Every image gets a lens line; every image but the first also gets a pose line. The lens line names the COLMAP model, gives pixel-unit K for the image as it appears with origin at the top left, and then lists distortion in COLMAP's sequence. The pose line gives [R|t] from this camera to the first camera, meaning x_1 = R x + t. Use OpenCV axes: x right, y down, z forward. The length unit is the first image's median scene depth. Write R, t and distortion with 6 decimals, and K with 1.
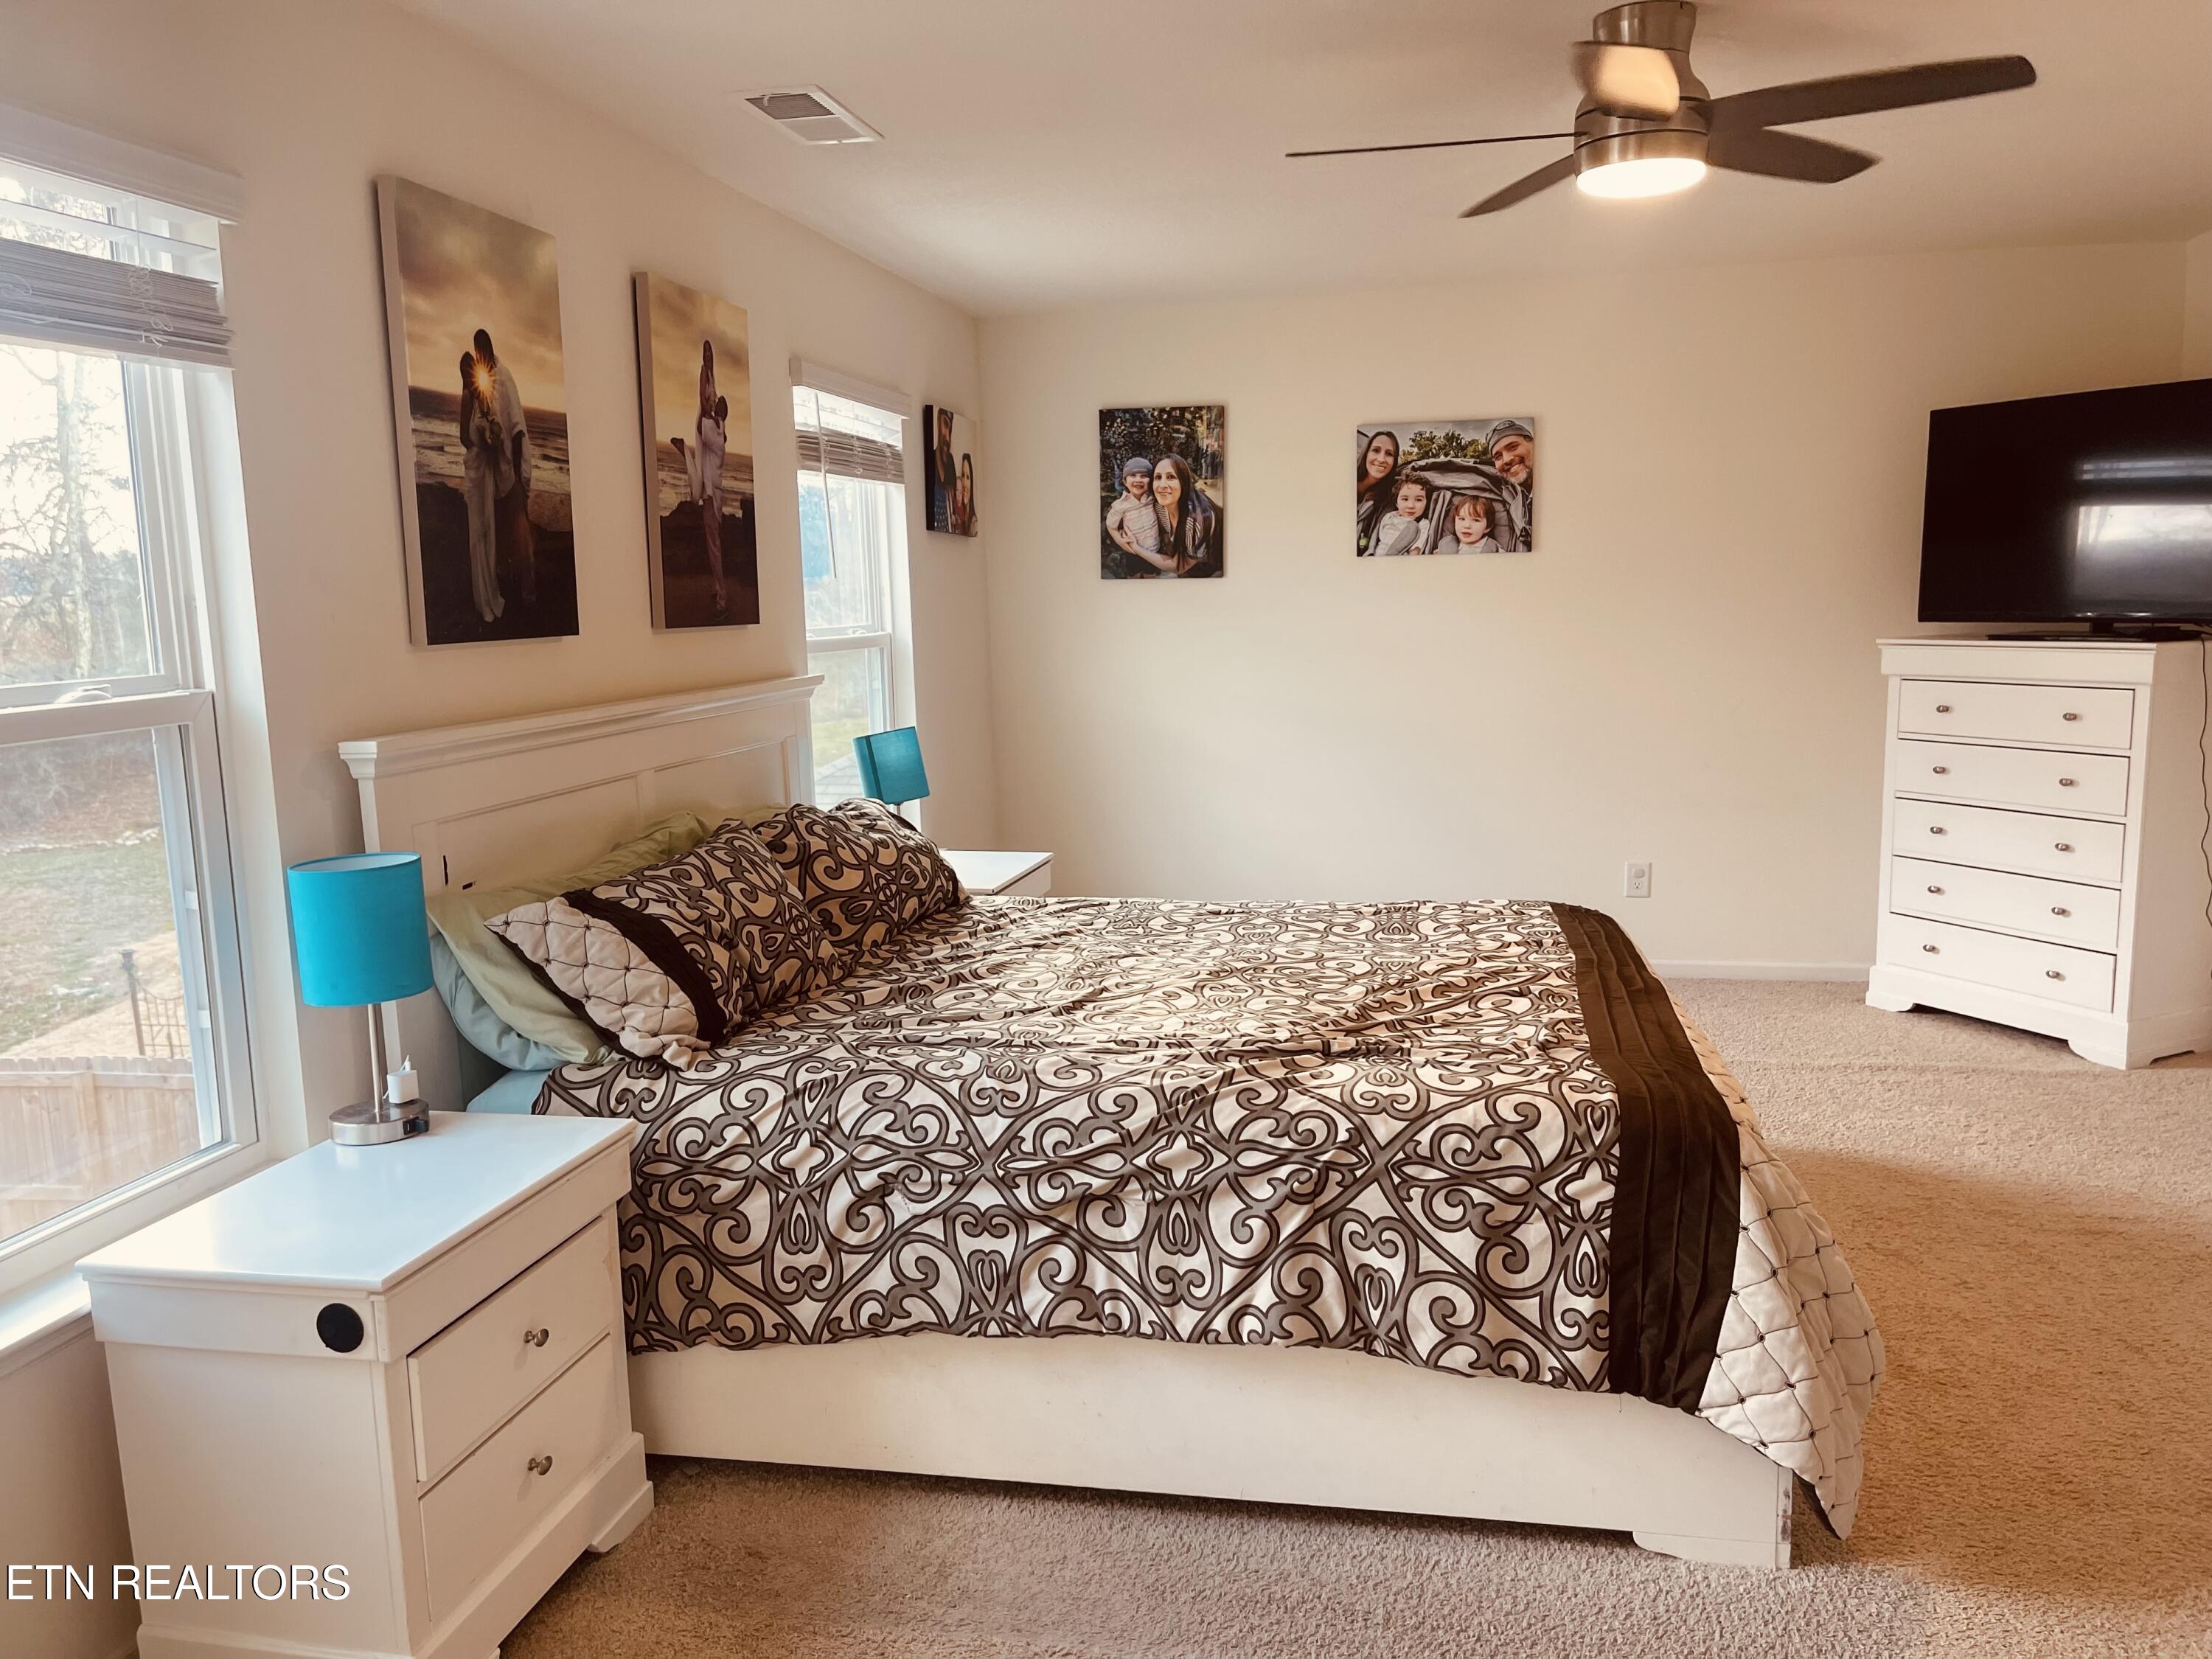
lens RADIAL K [[1680.2, 0, 1096.7], [0, 1680.2, 842.2], [0, 0, 1]] dist [0.090786, -0.115066]
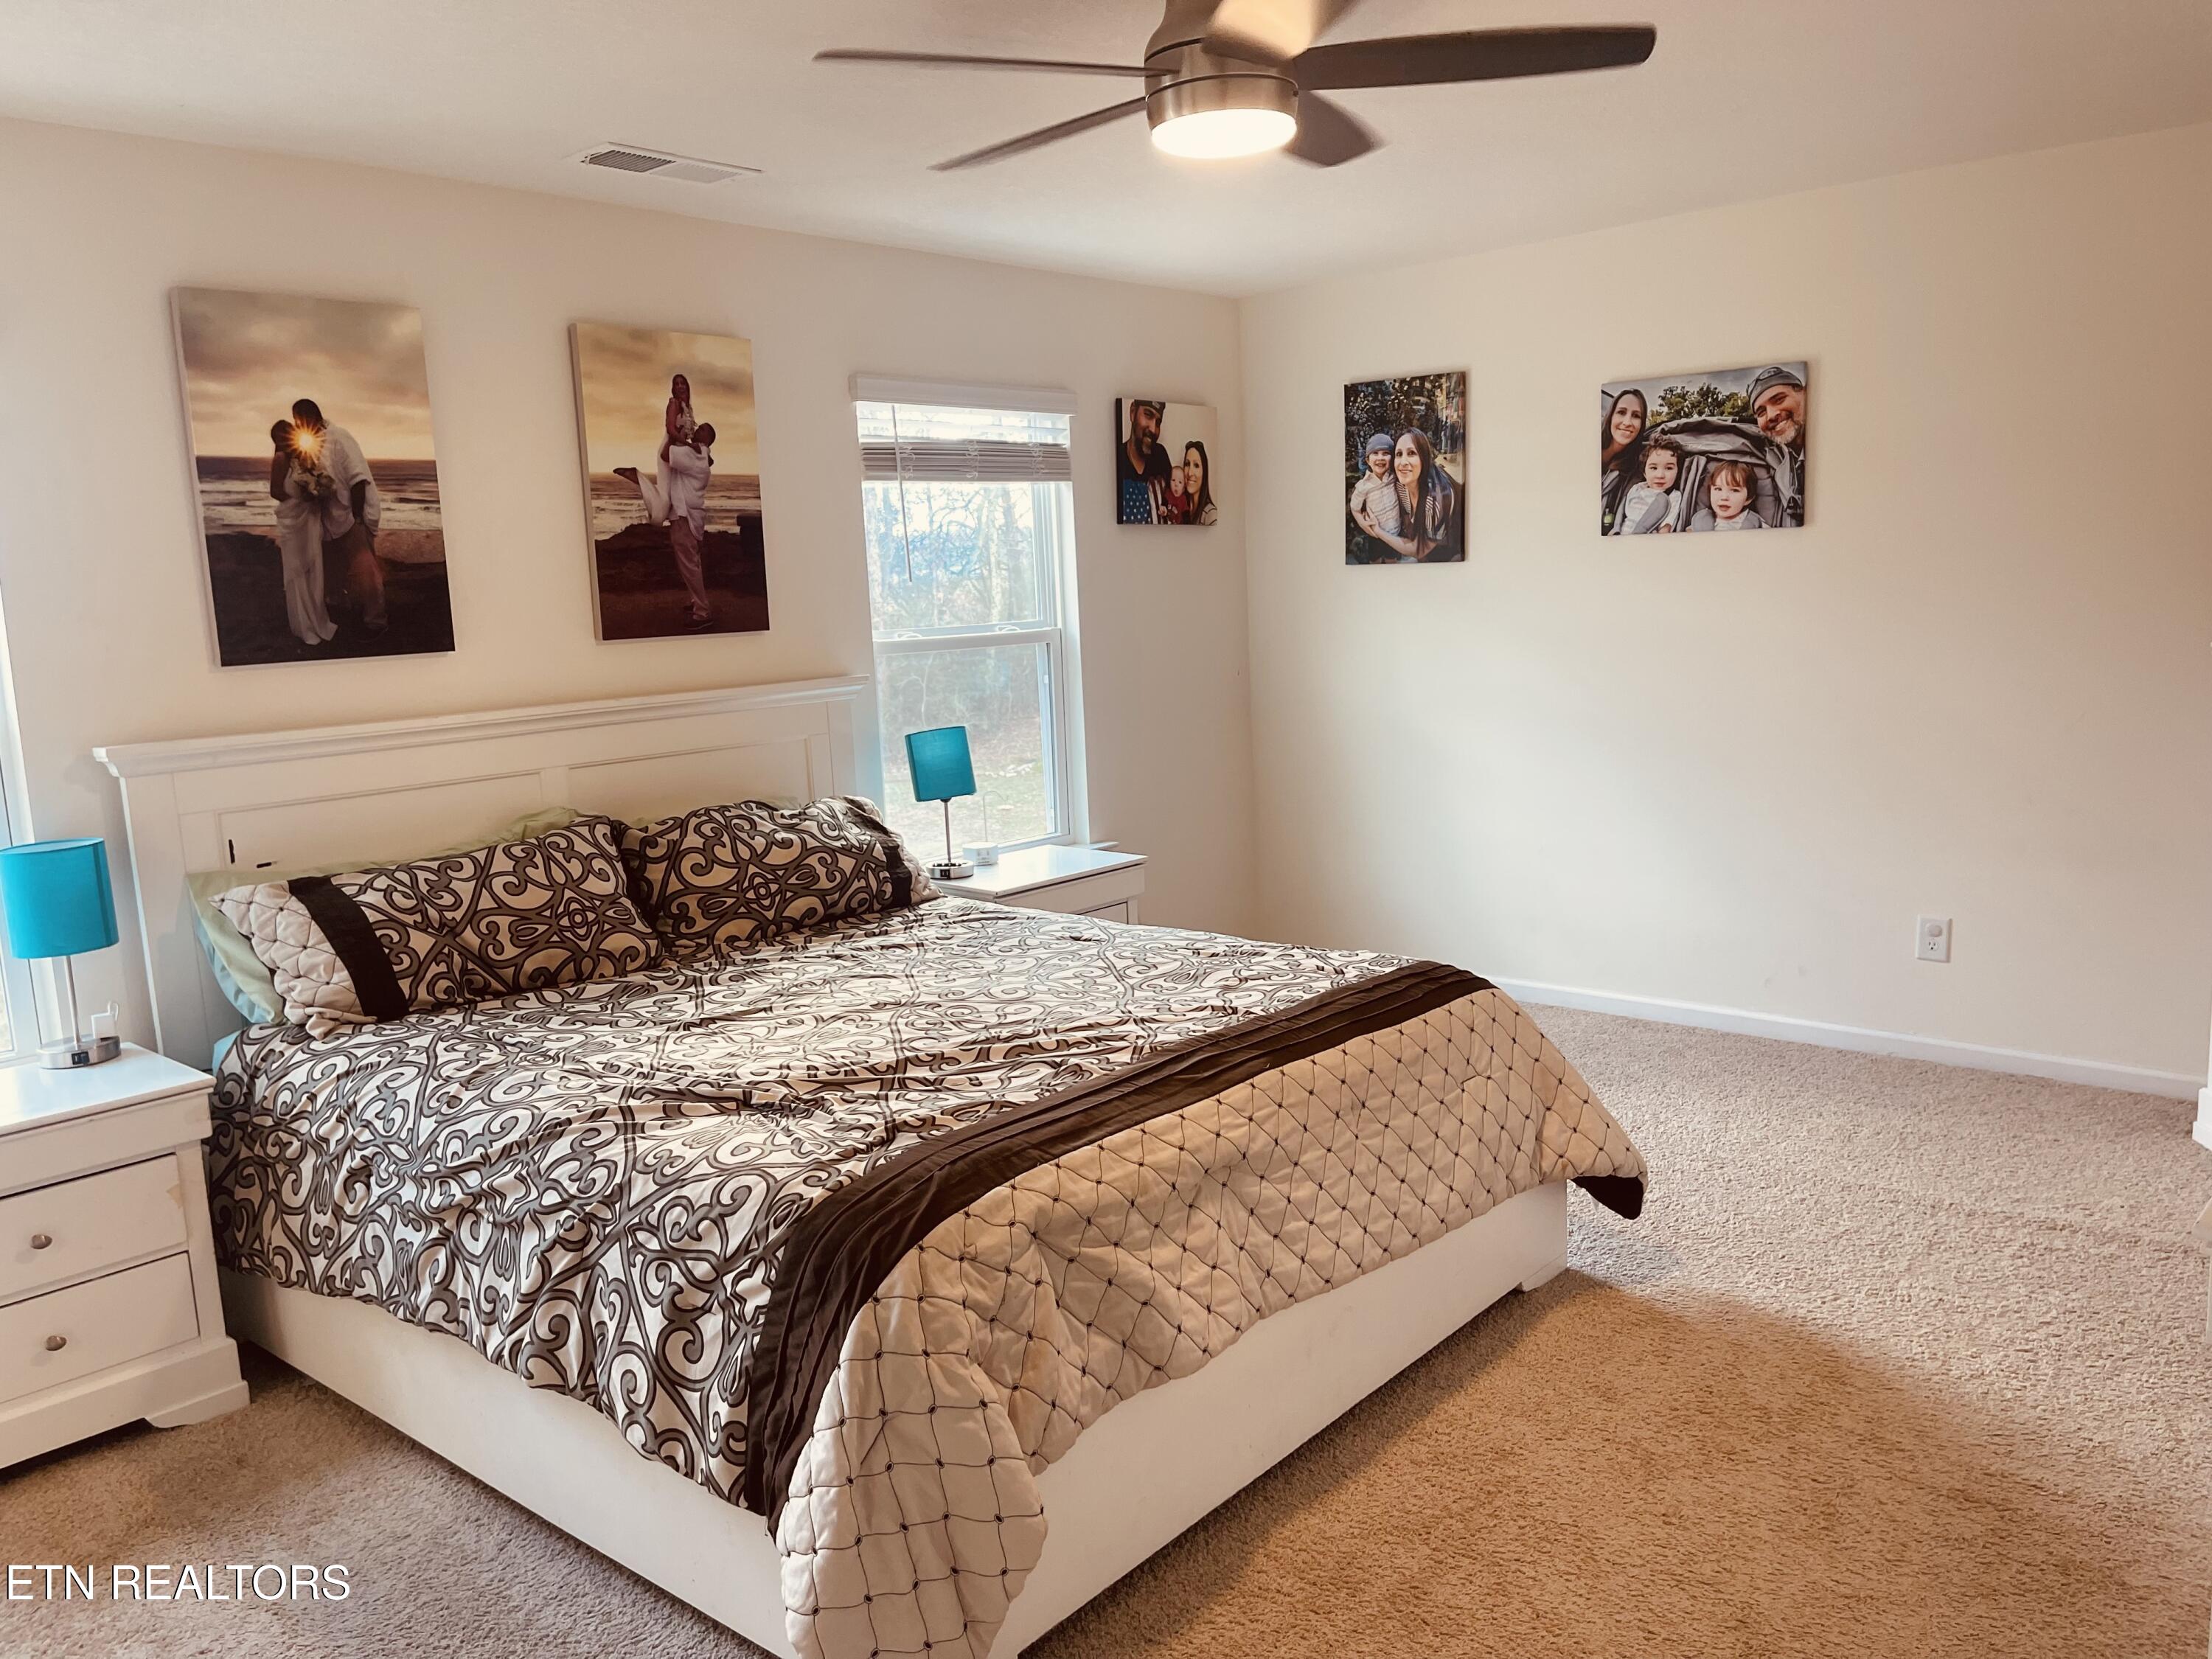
lens RADIAL K [[1666.0, 0, 1073.9], [0, 1666.0, 839.3], [0, 0, 1]] dist [0.038413, -0.004416]
pose [[0.869332, 0.065413, -0.489881, 0.658312], [-0.052316, 0.997813, 0.040398, -0.065202], [0.491452, -0.009491, 0.870853, 0.221756]]
